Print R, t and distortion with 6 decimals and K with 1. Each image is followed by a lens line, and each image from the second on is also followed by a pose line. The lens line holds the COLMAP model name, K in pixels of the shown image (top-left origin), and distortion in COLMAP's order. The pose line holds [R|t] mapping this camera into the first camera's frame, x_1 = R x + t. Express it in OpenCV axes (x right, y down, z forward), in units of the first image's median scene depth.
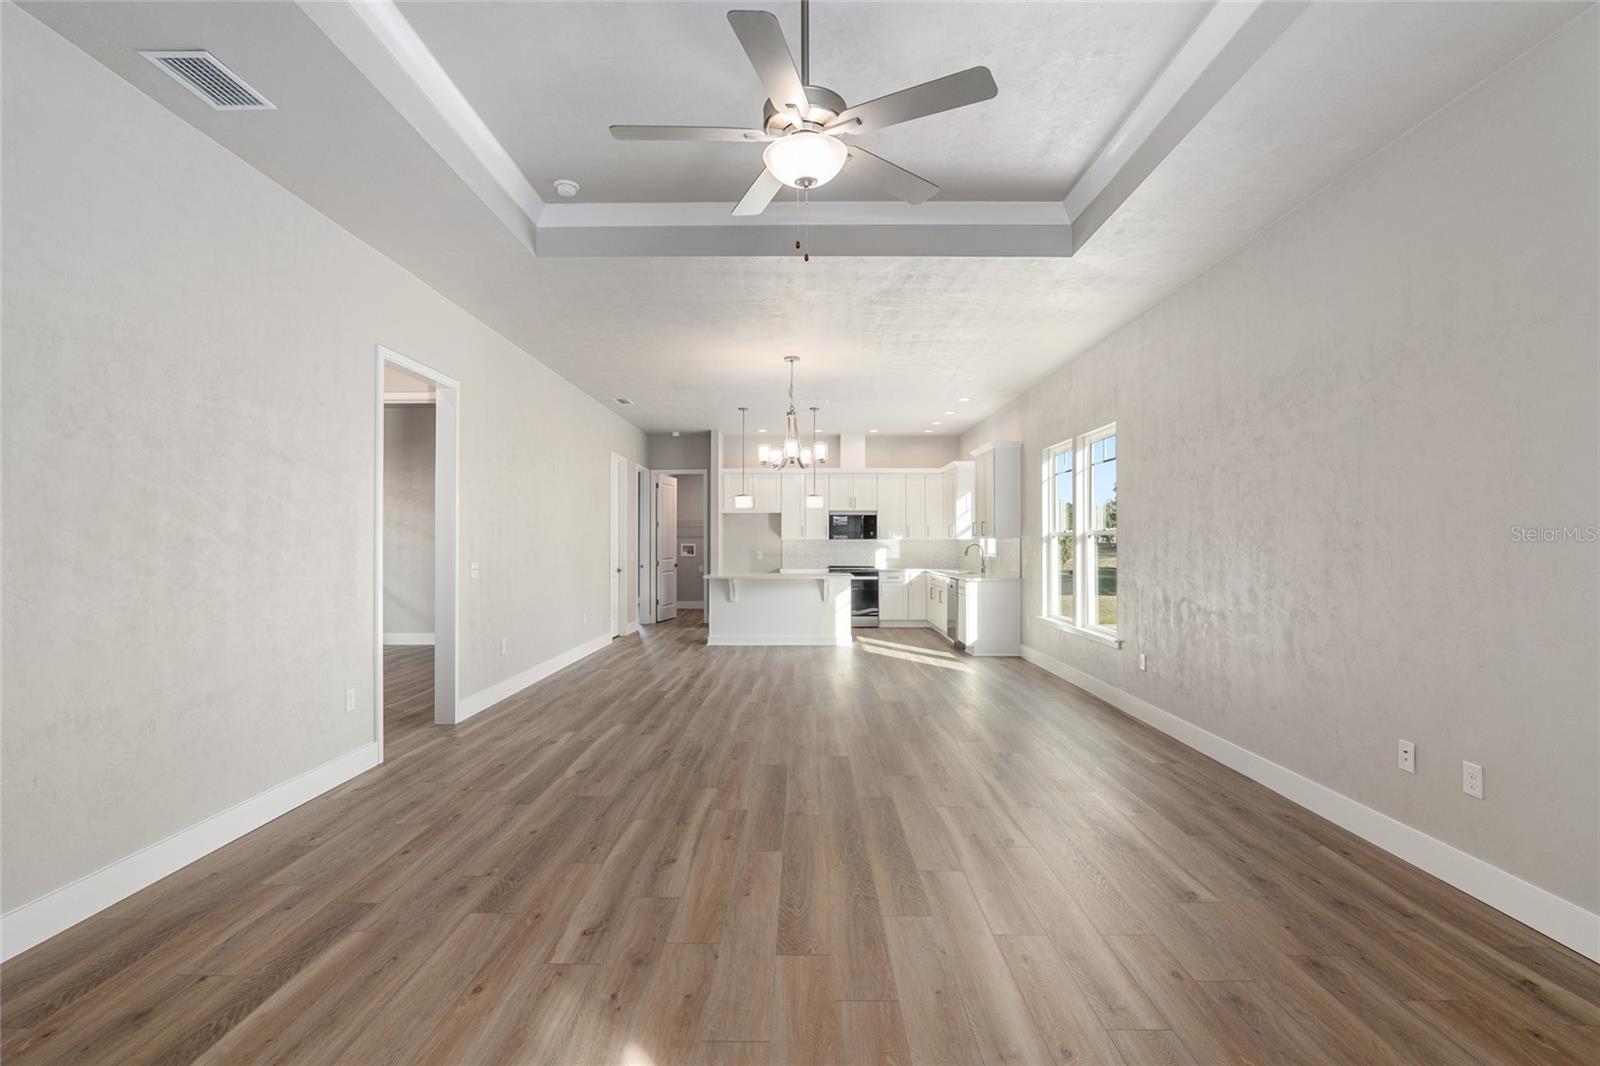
lens RADIAL K [[747.2, 0, 798.3], [0, 747.2, 537.8], [0, 0, 1]] dist [-0.021997, 0.006559]
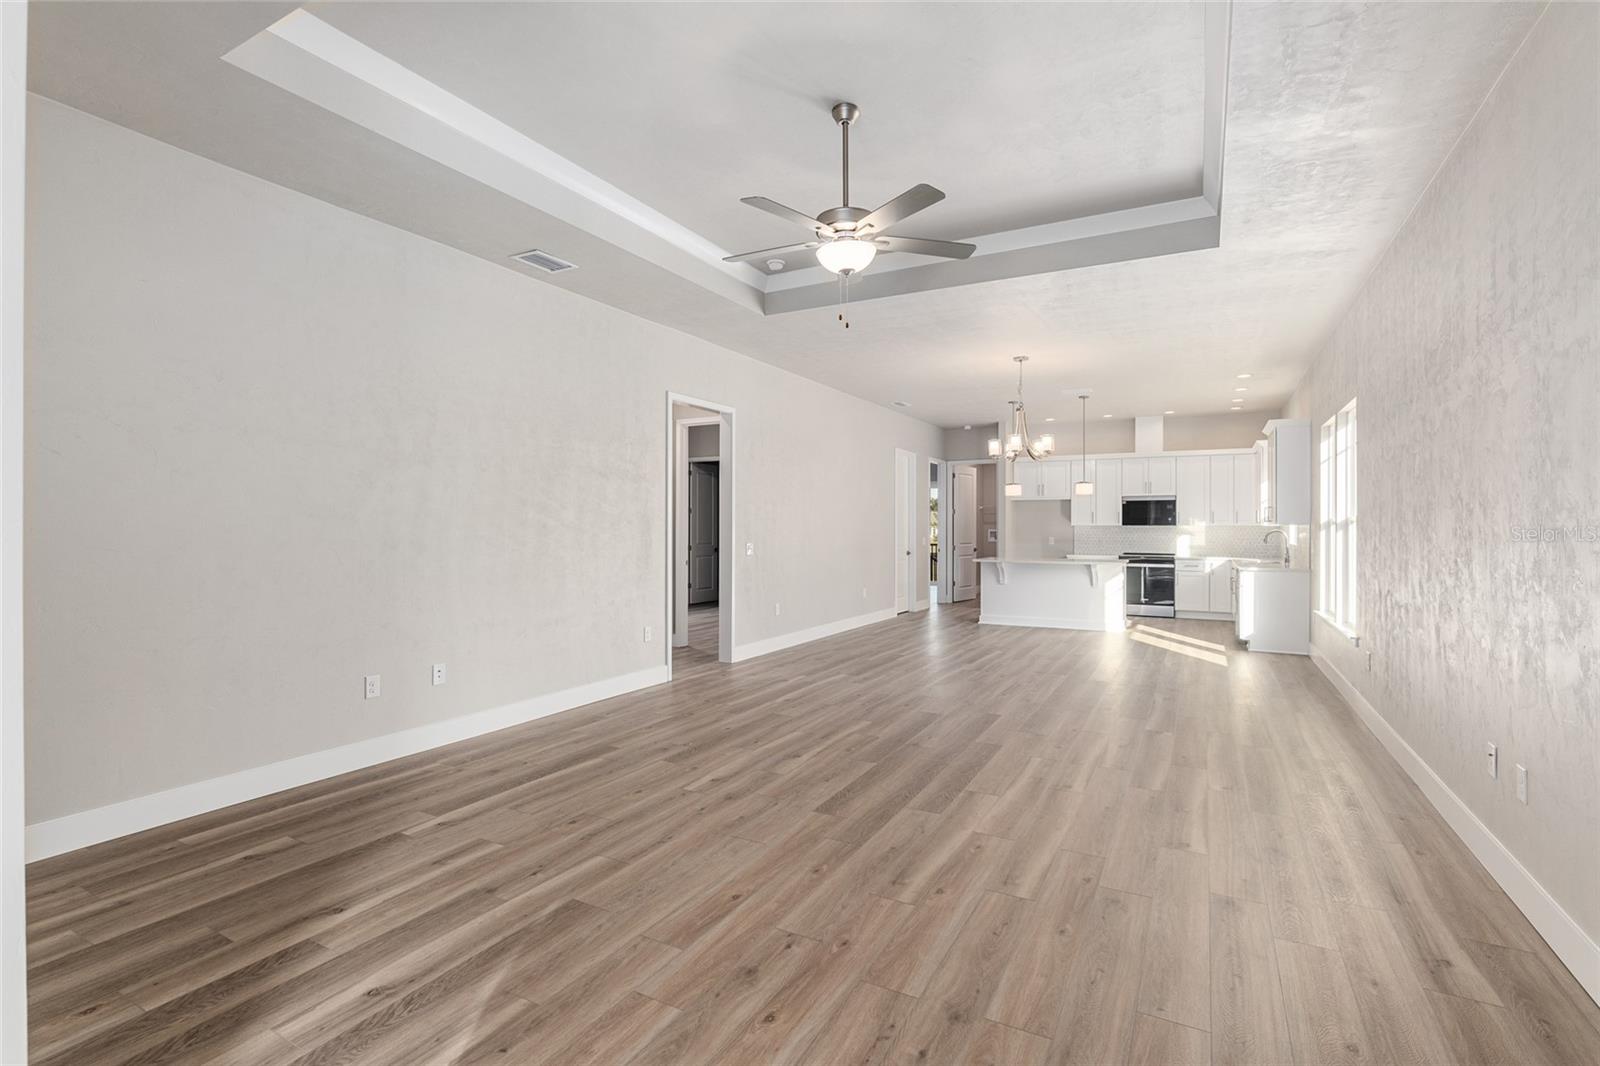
lens RADIAL K [[746.1, 0, 797.3], [0, 746.1, 528.4], [0, 0, 1]] dist [-0.020702, 0.000456]
pose [[0.880632, 0.002246, -0.473796, 0.333272], [0.000920, 0.999979, 0.006450, -0.002286], [0.473800, -0.006116, 0.880611, -0.156986]]
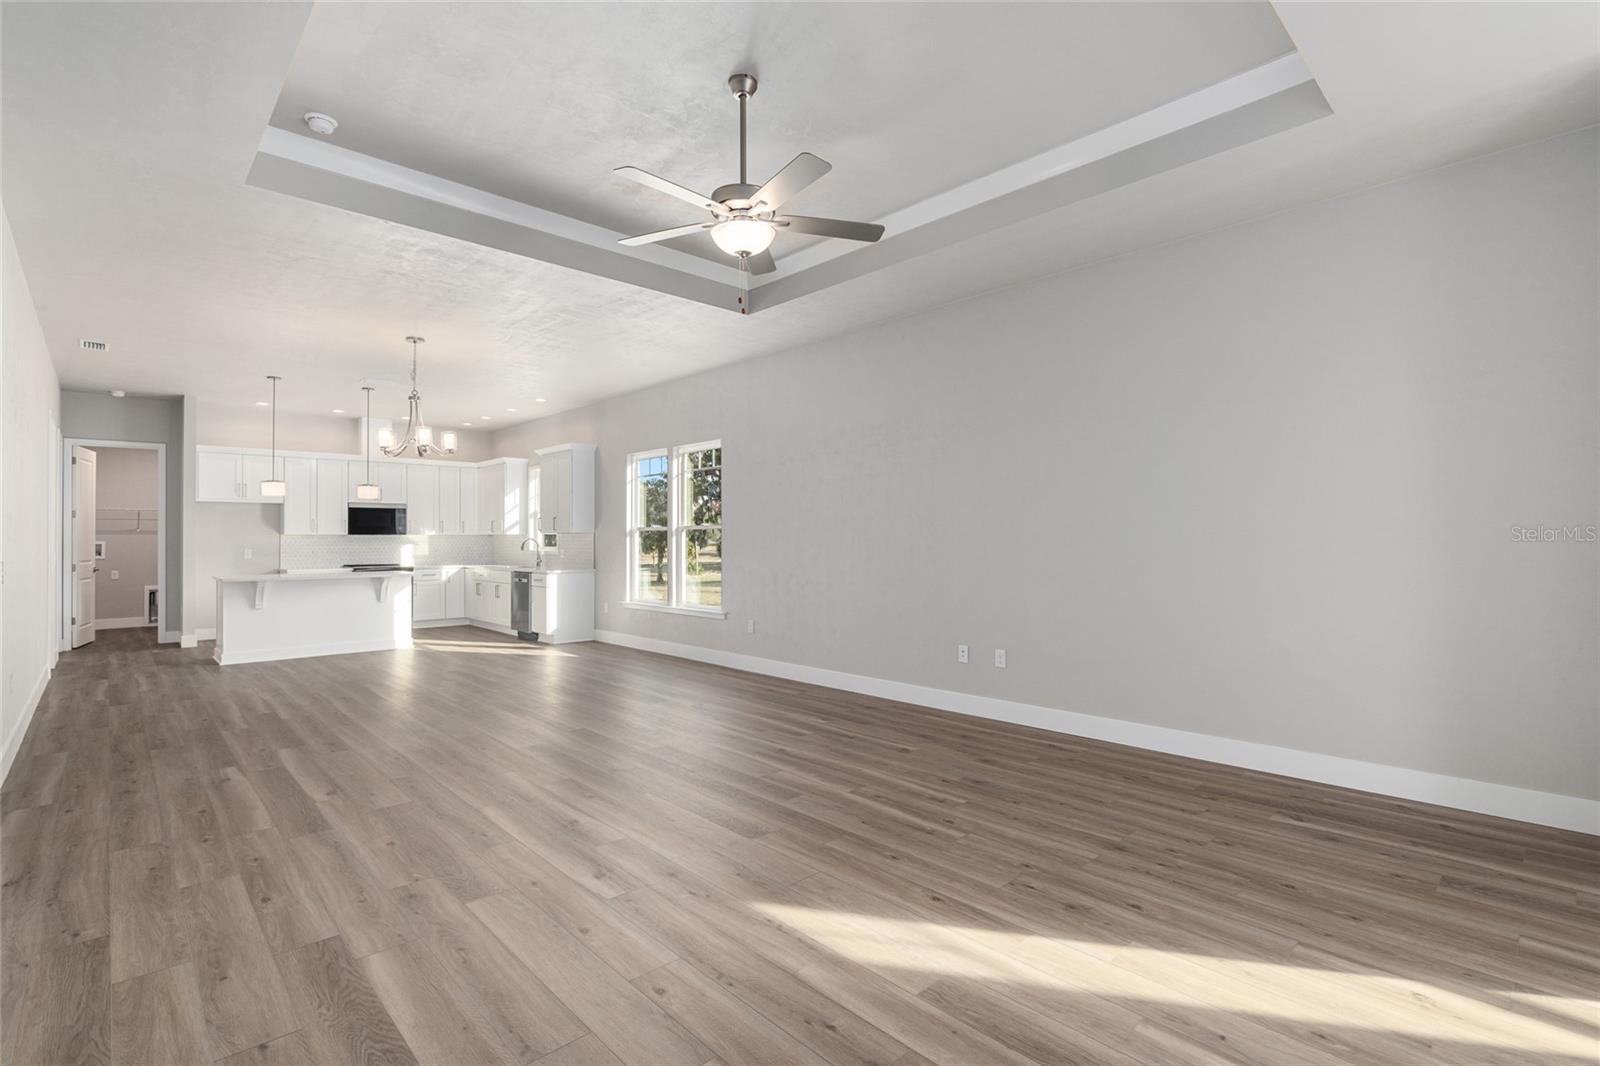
lens RADIAL K [[747.2, 0, 798.3], [0, 747.2, 537.8], [0, 0, 1]] dist [-0.021997, 0.006559]
pose [[0.724688, -0.001566, 0.689075, -0.461504], [0.000279, 0.999998, 0.001979, 0.010866], [-0.689077, -0.001242, 0.724687, -0.010071]]
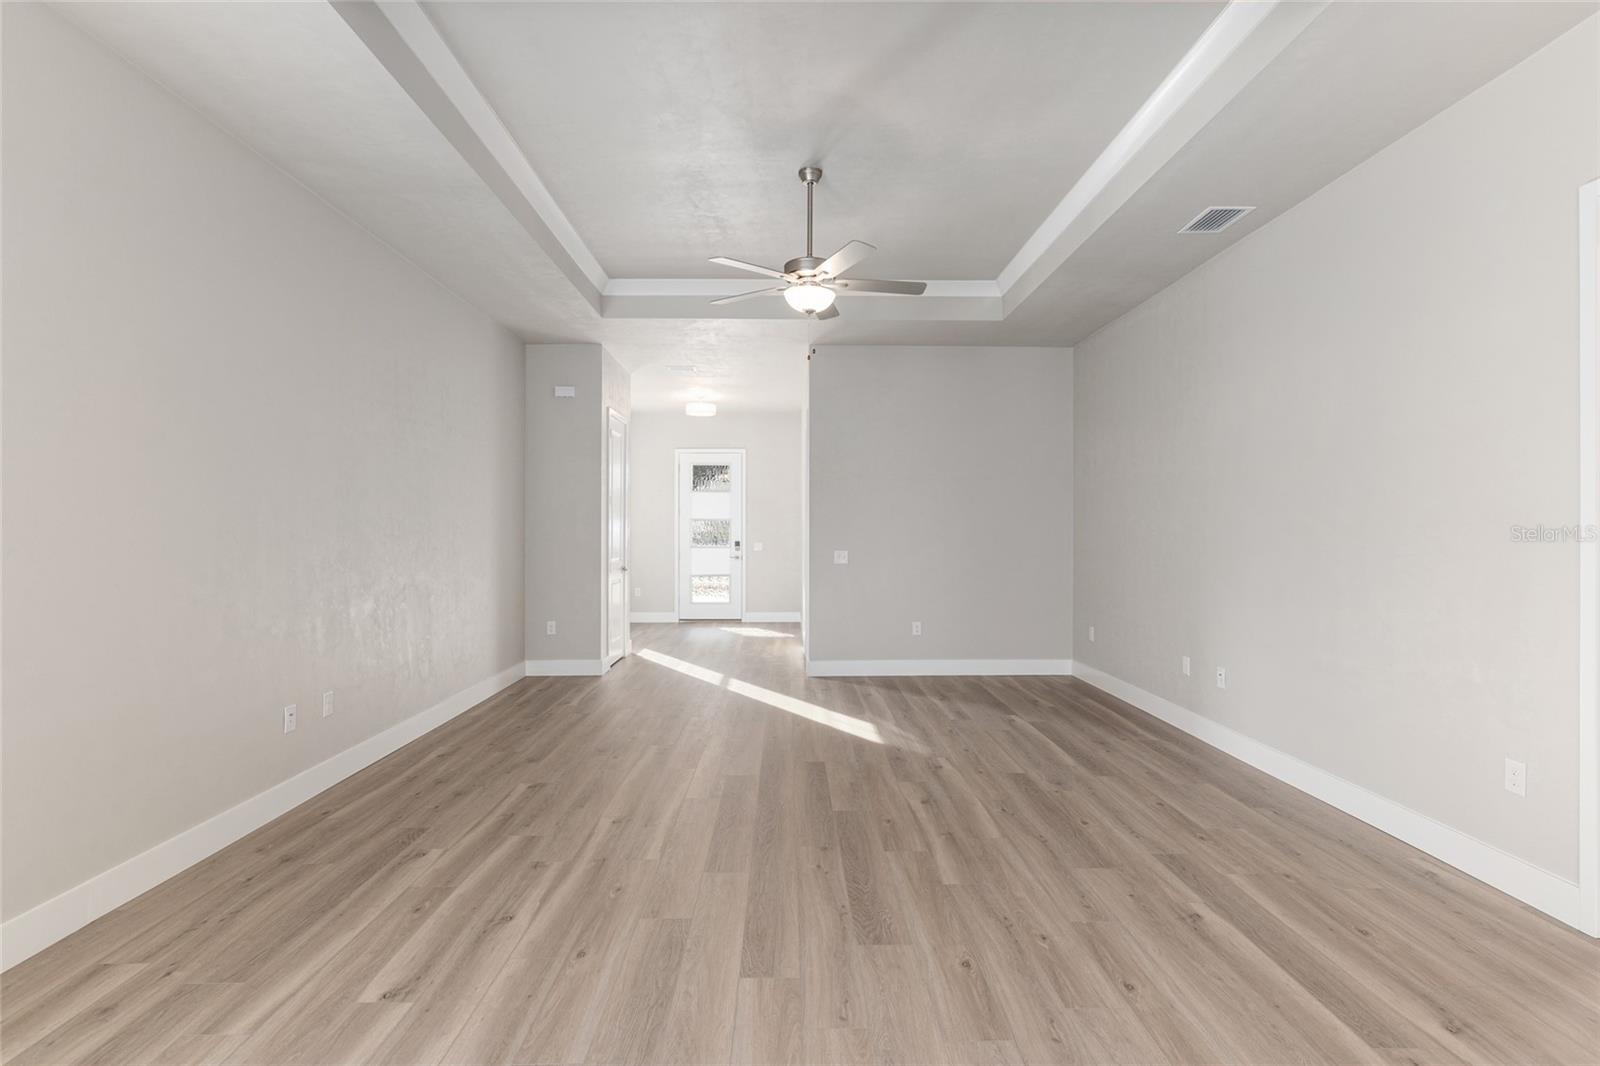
lens RADIAL K [[781.9, 0, 800.0], [0, 781.9, 533.0], [0, 0, 1]] dist [-0.002730, -0.000446]
pose [[-0.999693, -0.001553, -0.024722, 0.040702], [-0.001499, 0.999997, -0.002177, 0.005183], [0.024725, -0.002139, -0.999692, 1.517510]]
